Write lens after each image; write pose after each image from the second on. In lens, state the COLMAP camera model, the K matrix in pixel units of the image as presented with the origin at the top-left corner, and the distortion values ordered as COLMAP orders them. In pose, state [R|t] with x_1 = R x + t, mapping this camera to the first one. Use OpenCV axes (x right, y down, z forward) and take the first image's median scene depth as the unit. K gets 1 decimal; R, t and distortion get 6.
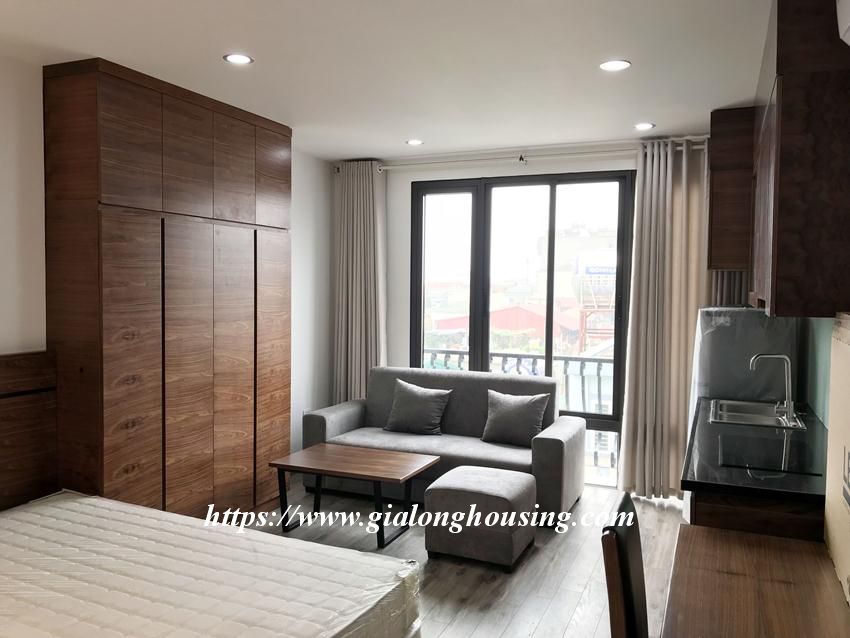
lens RADIAL K [[691.1, 0, 428.5], [0, 691.1, 313.4], [0, 0, 1]] dist [0.008048, 0.001558]
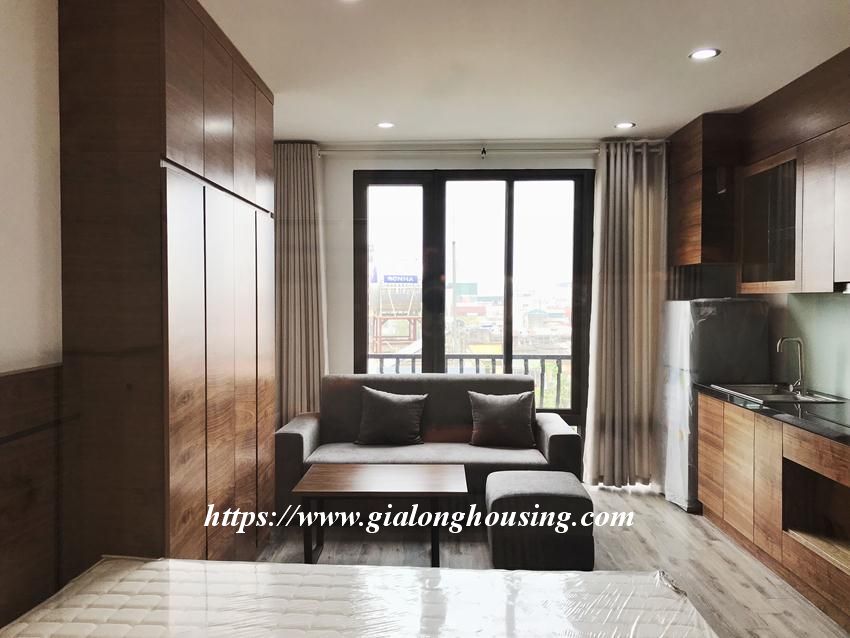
lens RADIAL K [[691.1, 0, 424.6], [0, 691.1, 320.2], [0, 0, 1]] dist [0.008048, 0.001558]
pose [[0.928278, -0.022312, 0.371217, -0.312719], [0.026039, 0.999648, -0.005031, 0.015370], [-0.370974, 0.014336, 0.928533, 0.137781]]
